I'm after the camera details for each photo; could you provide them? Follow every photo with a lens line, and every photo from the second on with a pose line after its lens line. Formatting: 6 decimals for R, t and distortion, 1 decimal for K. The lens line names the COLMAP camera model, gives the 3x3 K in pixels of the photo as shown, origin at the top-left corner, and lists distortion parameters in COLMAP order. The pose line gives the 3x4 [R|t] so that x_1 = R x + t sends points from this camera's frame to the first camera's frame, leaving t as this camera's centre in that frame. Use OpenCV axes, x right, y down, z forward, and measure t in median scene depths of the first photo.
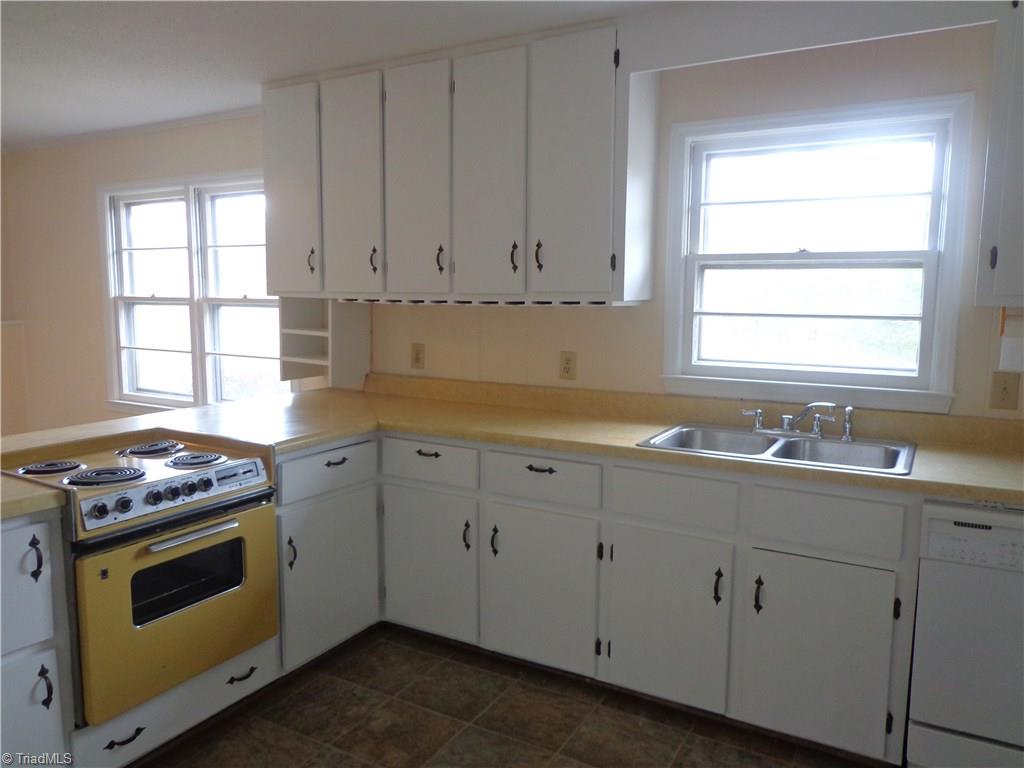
lens RADIAL K [[744.8, 0, 522.8], [0, 744.8, 381.9], [0, 0, 1]] dist [-0.004366, 0.002949]
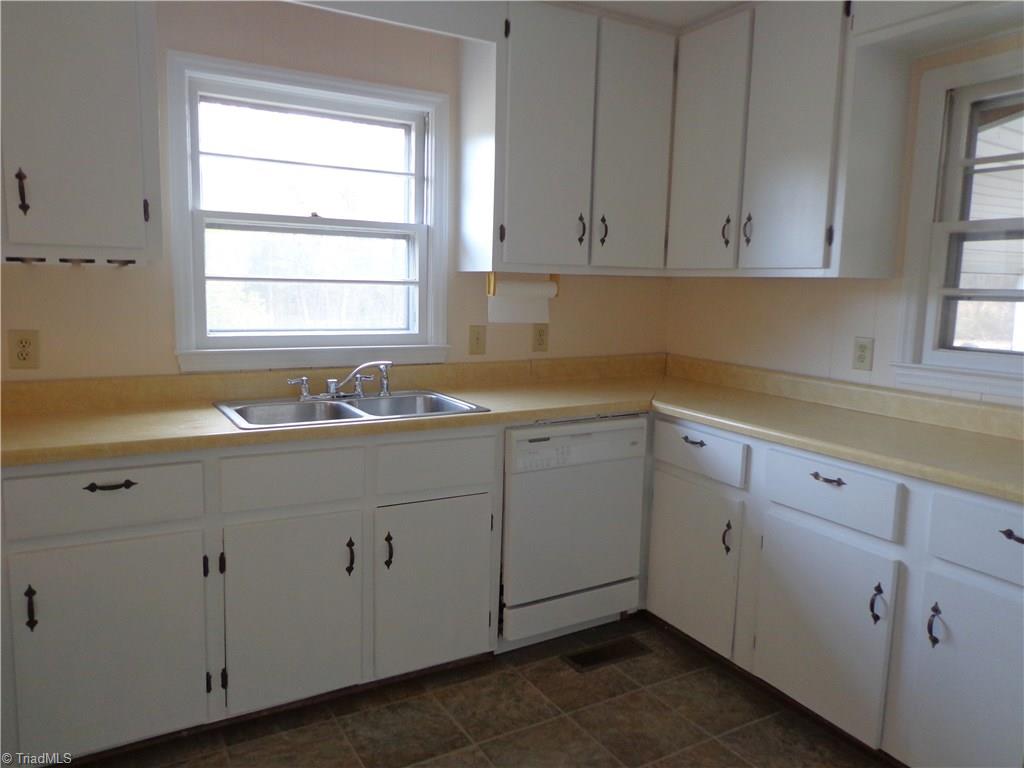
lens RADIAL K [[744.8, 0, 515.1], [0, 744.8, 383.3], [0, 0, 1]] dist [-0.004366, 0.002949]
pose [[0.506003, -0.107929, 0.855753, -0.355350], [0.084427, 0.993574, 0.075390, -0.004431], [-0.858390, 0.034101, 0.511863, 0.253165]]
